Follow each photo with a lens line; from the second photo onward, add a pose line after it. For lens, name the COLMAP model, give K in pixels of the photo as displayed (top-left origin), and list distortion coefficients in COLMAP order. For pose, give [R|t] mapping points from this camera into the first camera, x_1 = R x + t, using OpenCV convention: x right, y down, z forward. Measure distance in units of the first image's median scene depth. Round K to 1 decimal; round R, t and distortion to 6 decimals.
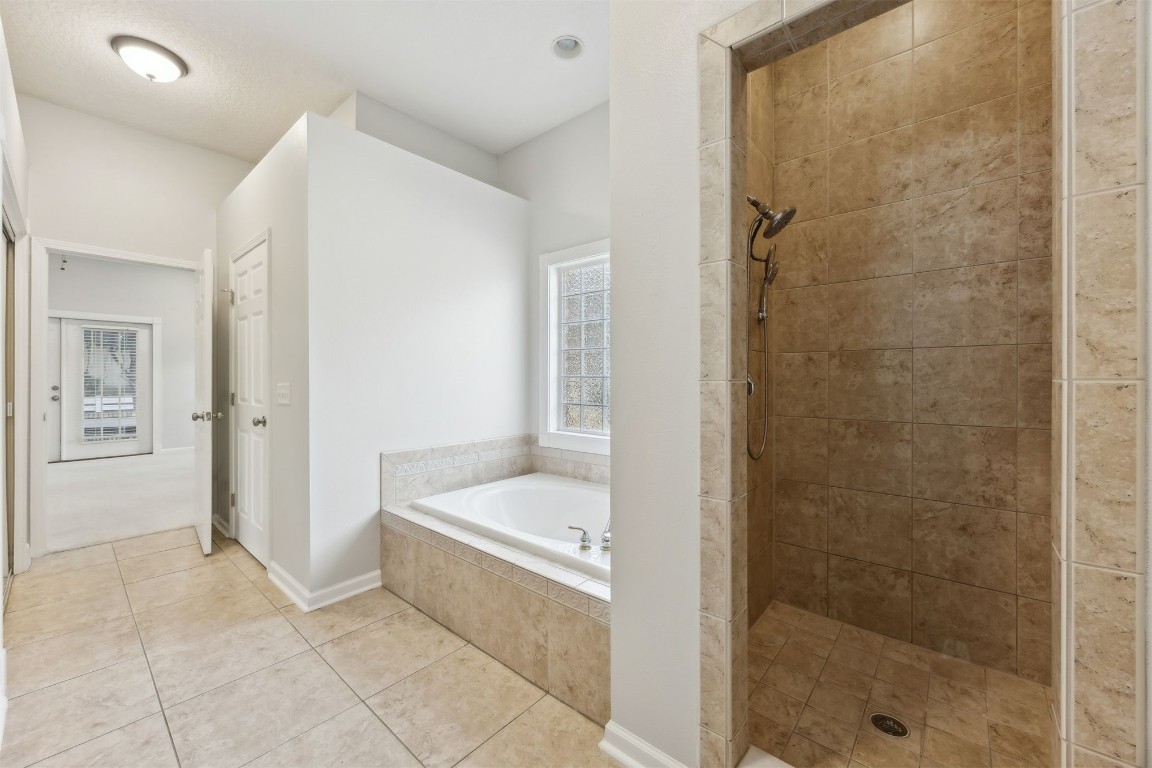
lens RADIAL K [[442.7, 0, 575.0], [0, 442.7, 382.6], [0, 0, 1]] dist [-0.000469, 0.000053]
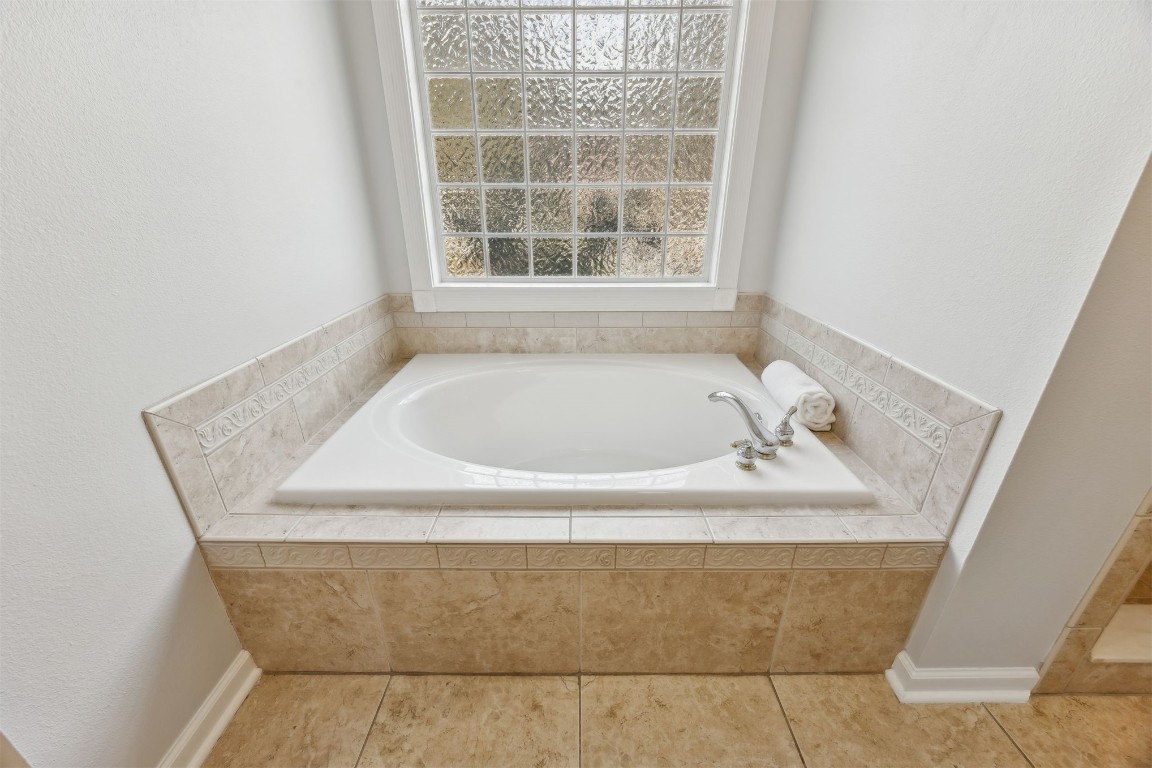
lens RADIAL K [[442.7, 0, 575.0], [0, 442.7, 382.6], [0, 0, 1]] dist [-0.000469, 0.000053]
pose [[0.758593, -0.253031, 0.600426, -0.434279], [0.006380, 0.924355, 0.381481, 0.011294], [-0.651533, -0.285558, 0.702824, 0.619657]]
